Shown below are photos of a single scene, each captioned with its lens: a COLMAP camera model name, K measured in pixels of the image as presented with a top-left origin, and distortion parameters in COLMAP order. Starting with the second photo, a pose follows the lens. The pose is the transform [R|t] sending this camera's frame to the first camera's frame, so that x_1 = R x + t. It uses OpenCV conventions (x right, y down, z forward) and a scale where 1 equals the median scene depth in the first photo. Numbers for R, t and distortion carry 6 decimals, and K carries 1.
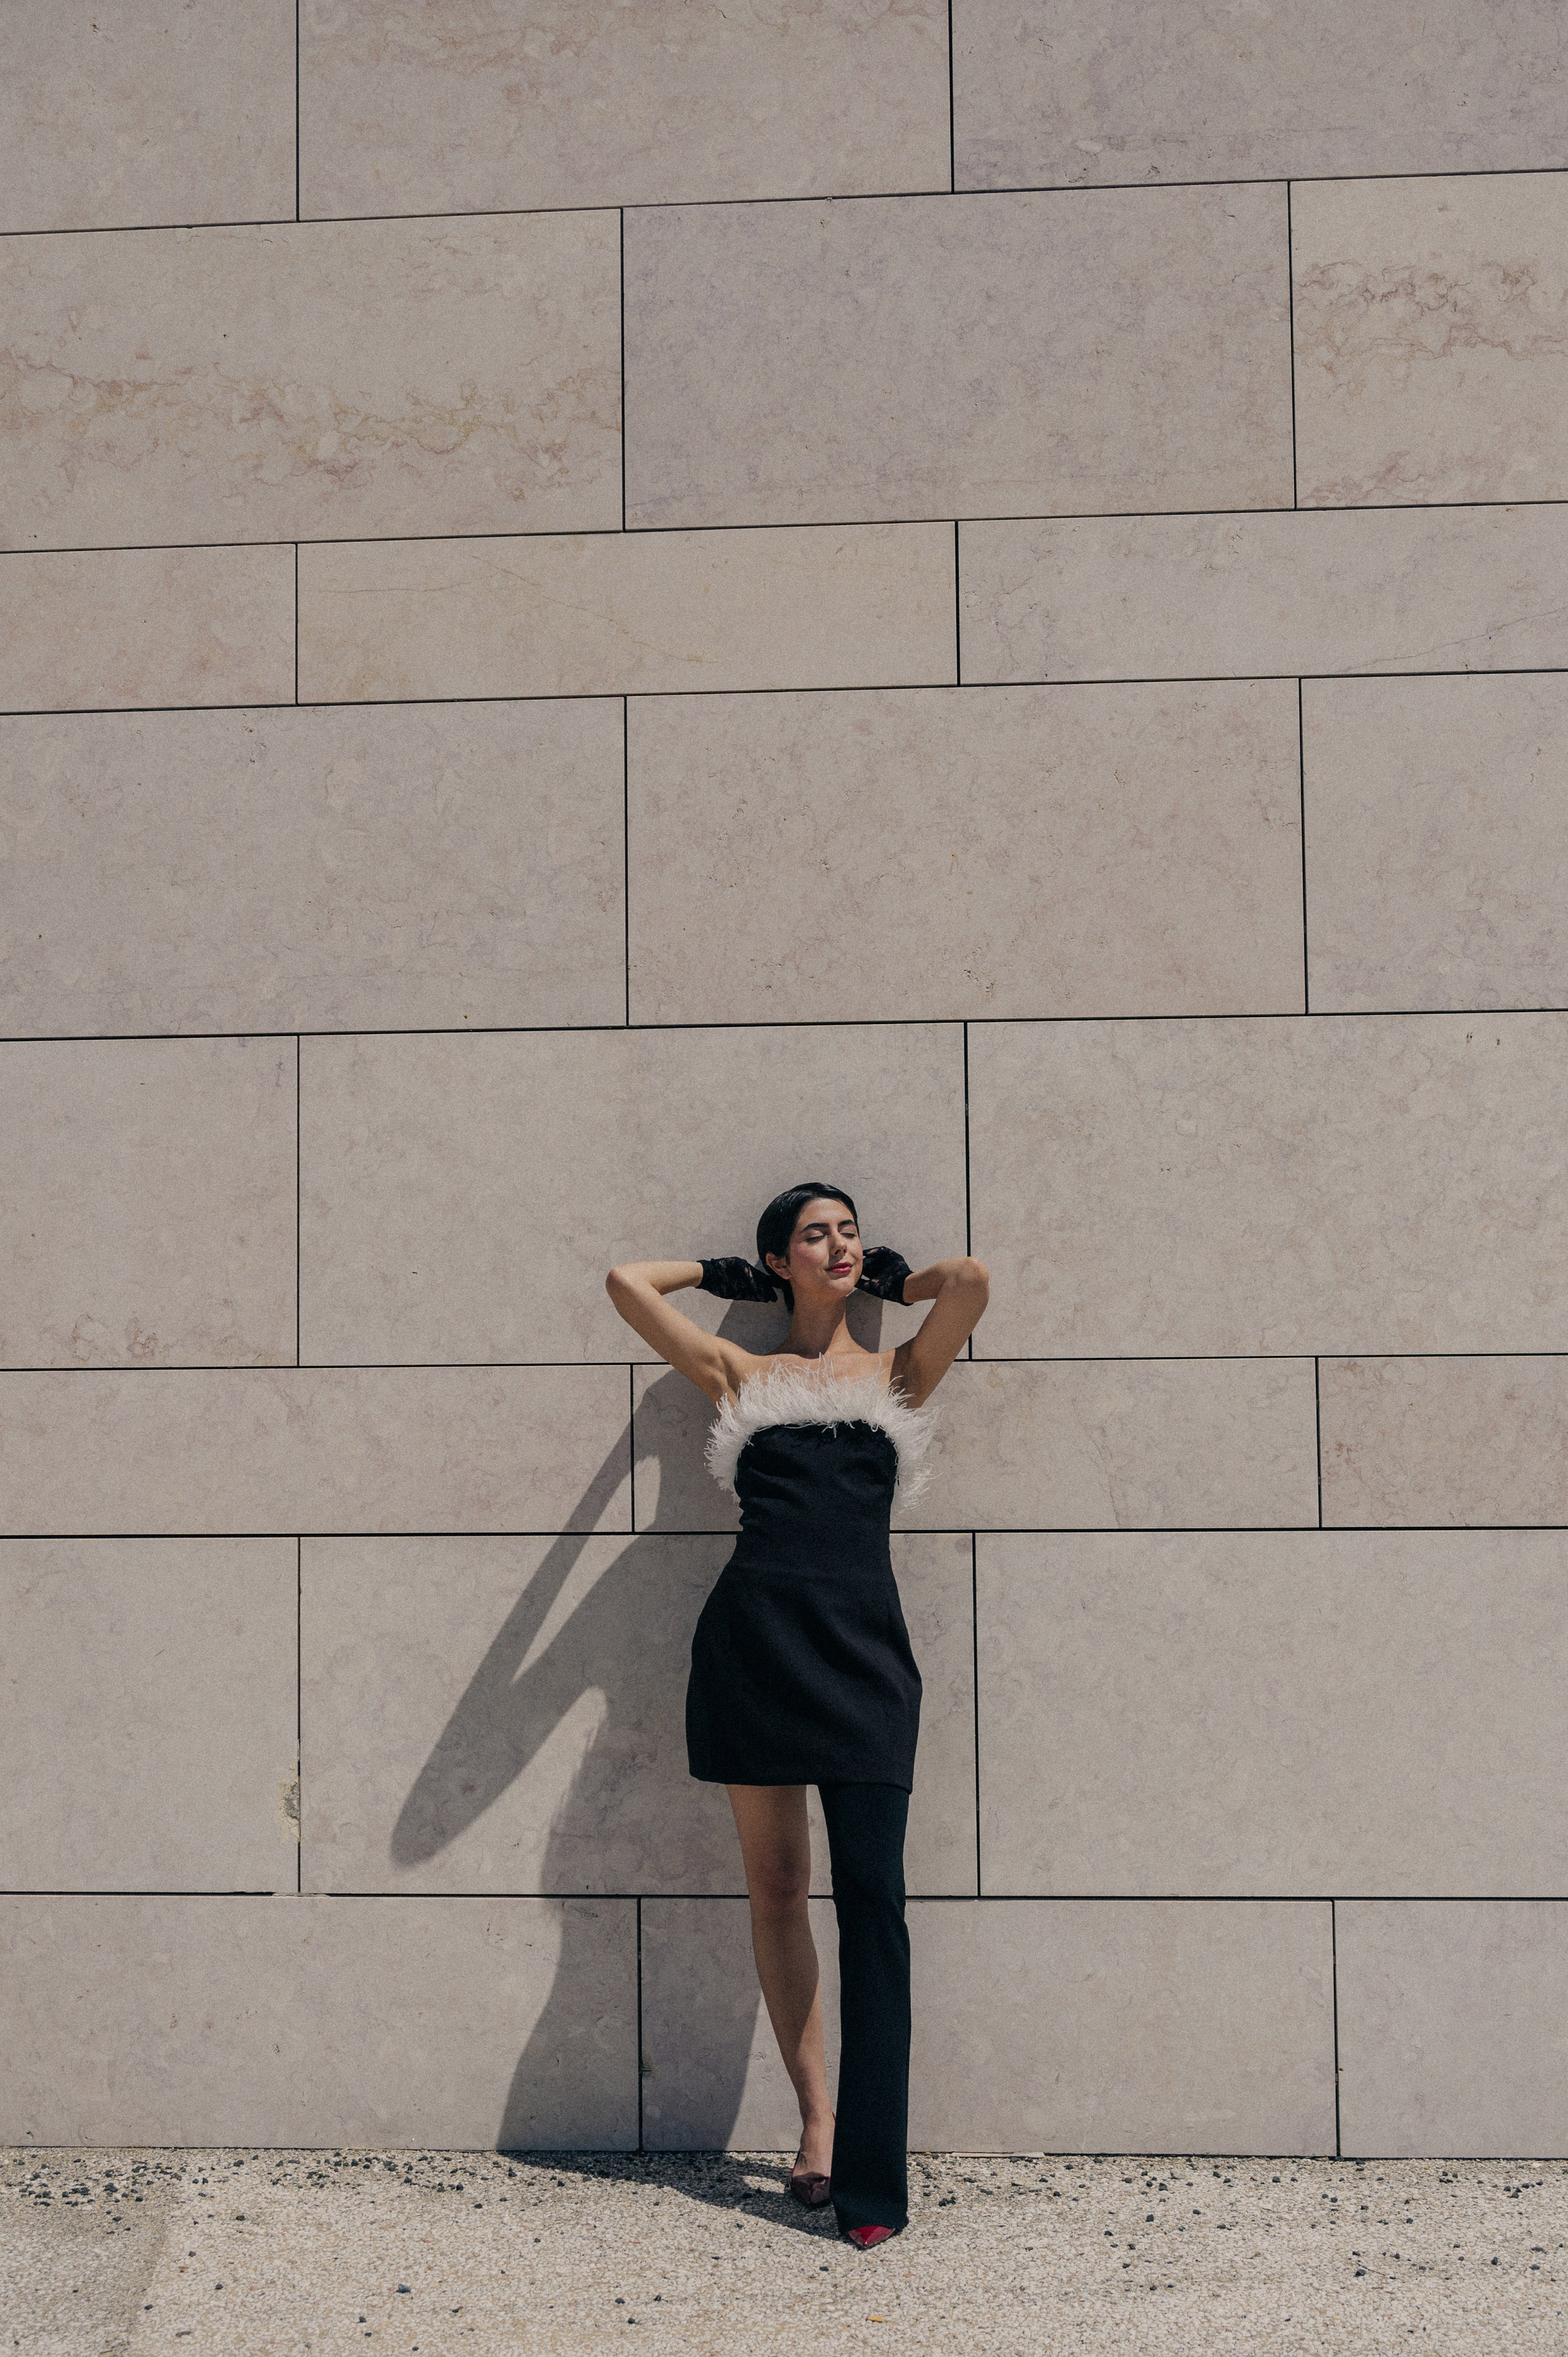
lens RADIAL K [[2910.9, 0, 845.8], [0, 2910.9, 1175.1], [0, 0, 1]] dist [0.000102, 0.029396]
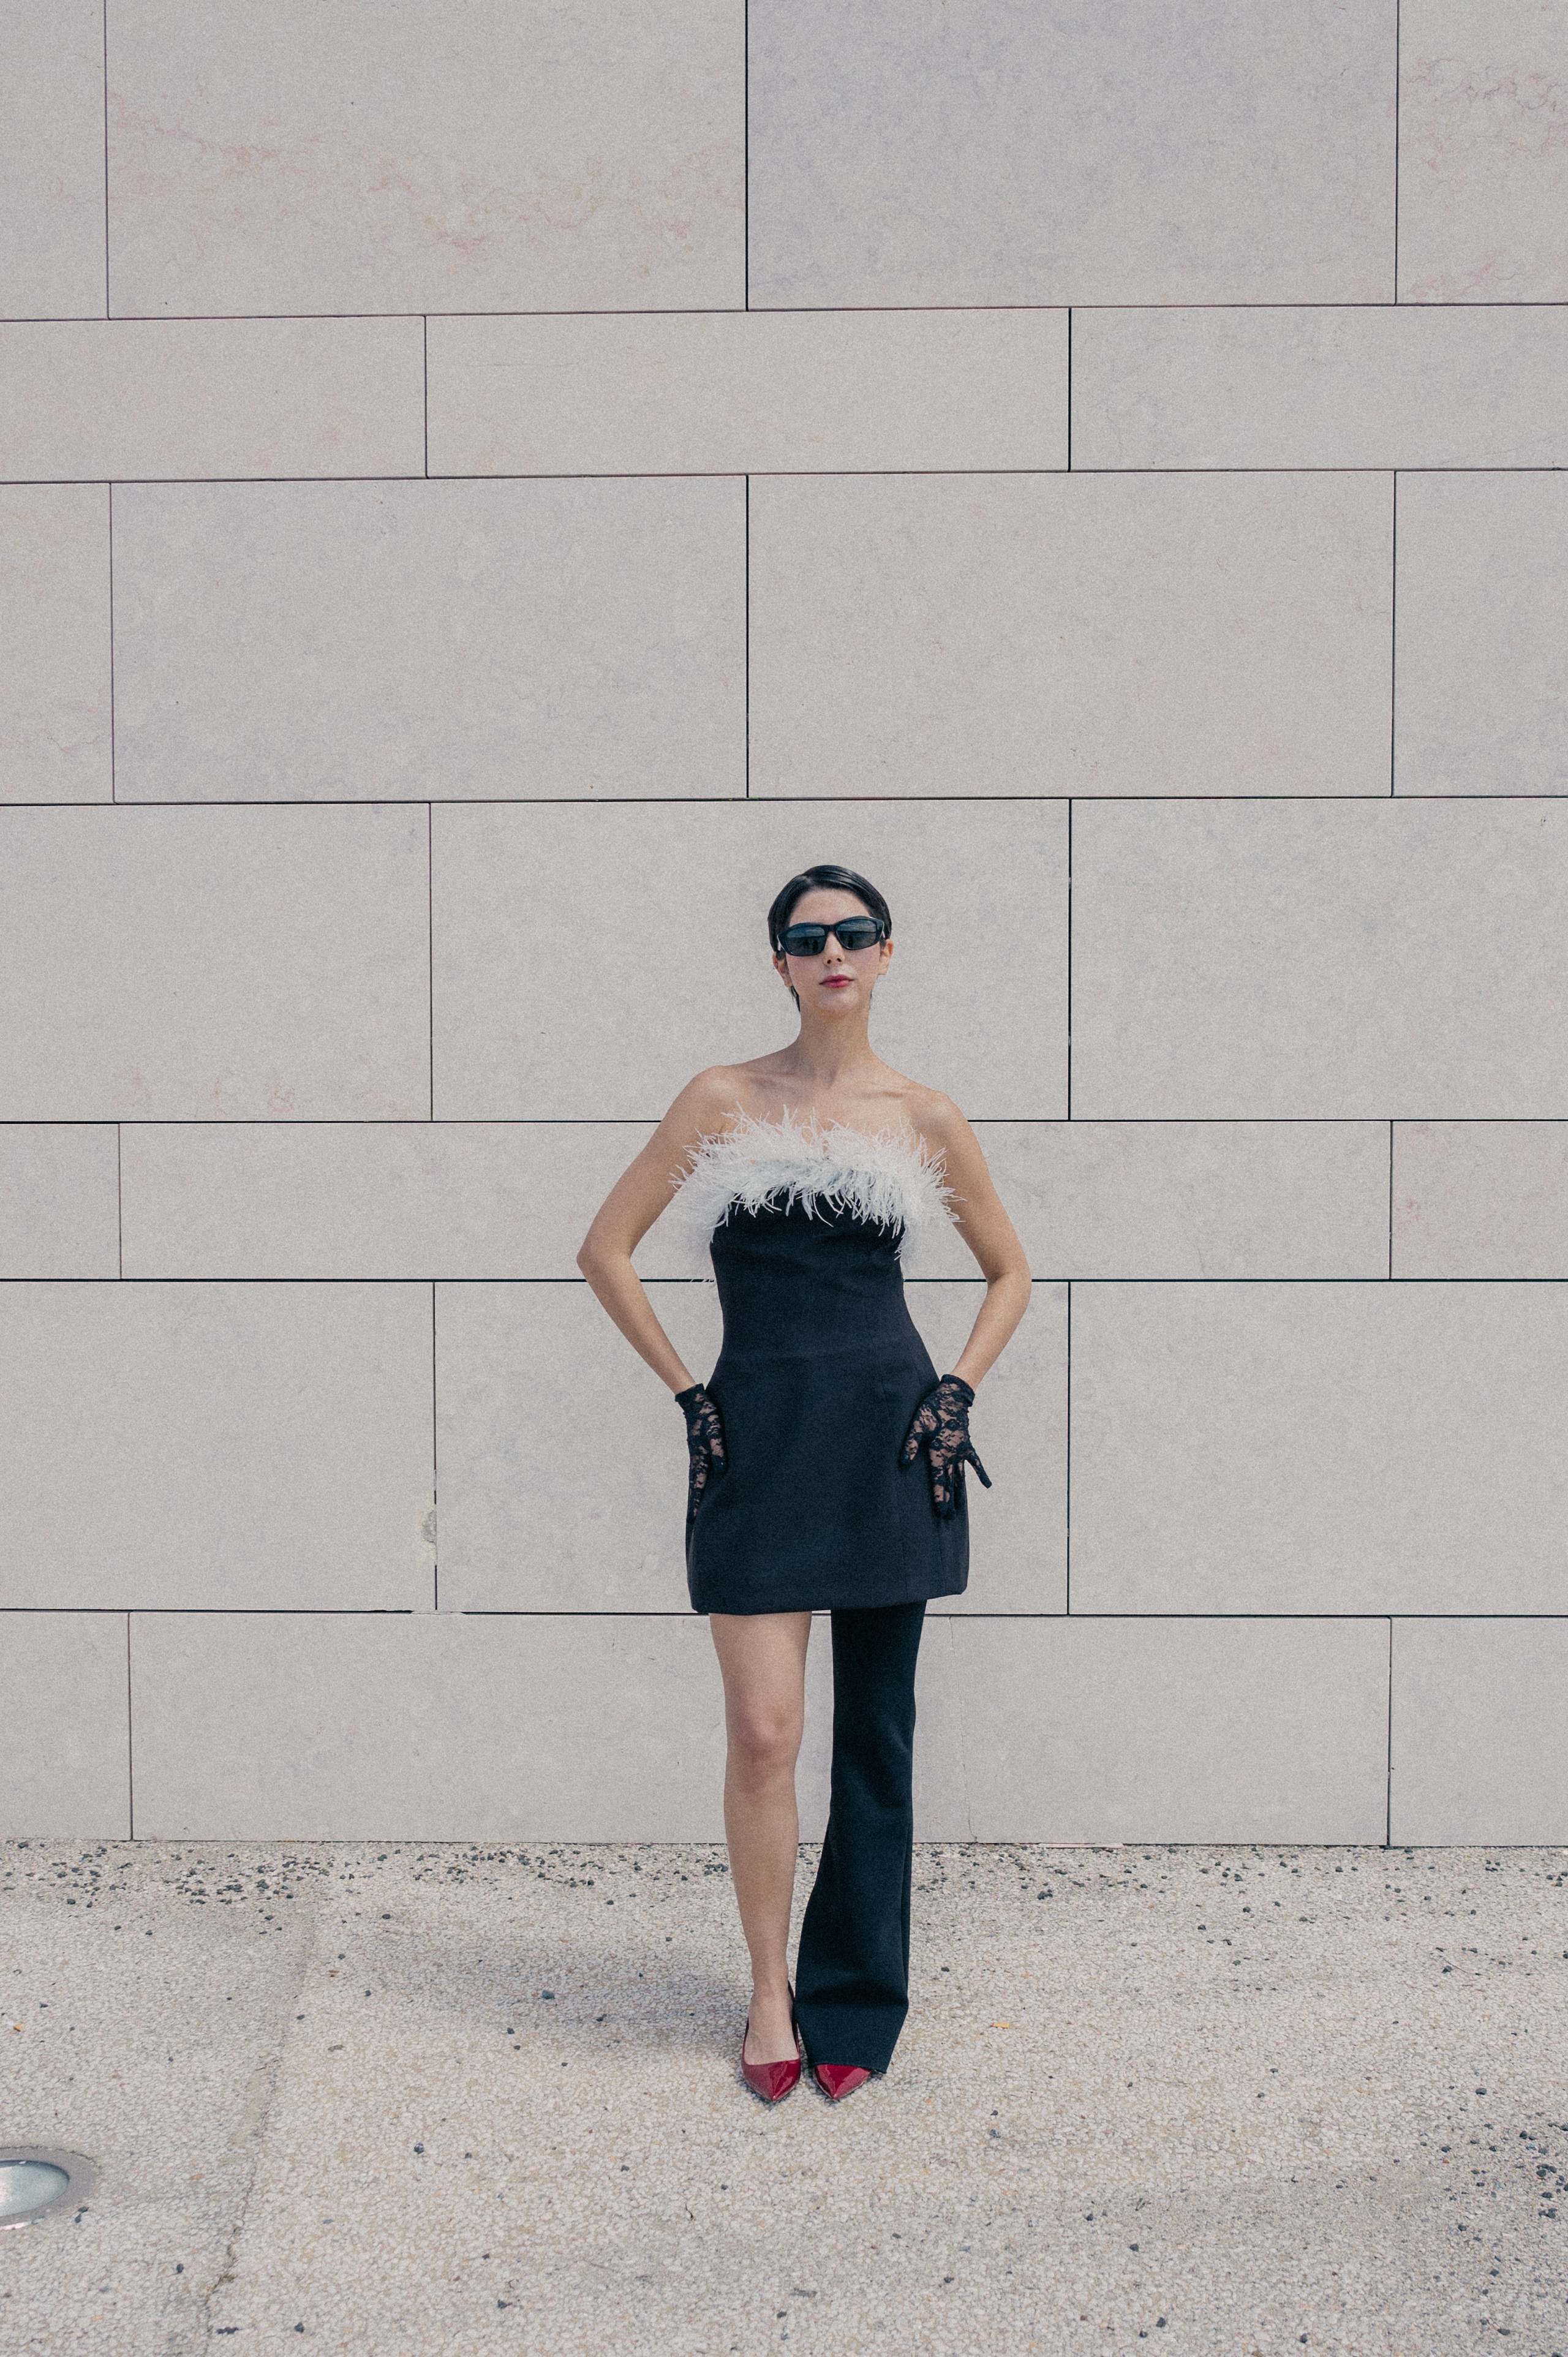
lens RADIAL K [[1763.3, 0, 791.3], [0, 1763.3, 1237.8], [0, 0, 1]] dist [-0.000442, 0.000935]
pose [[0.998944, 0.007603, 0.045313, -0.089091], [-0.011266, 0.996639, 0.081135, 0.055963], [-0.044544, -0.081560, 0.995673, 0.364438]]
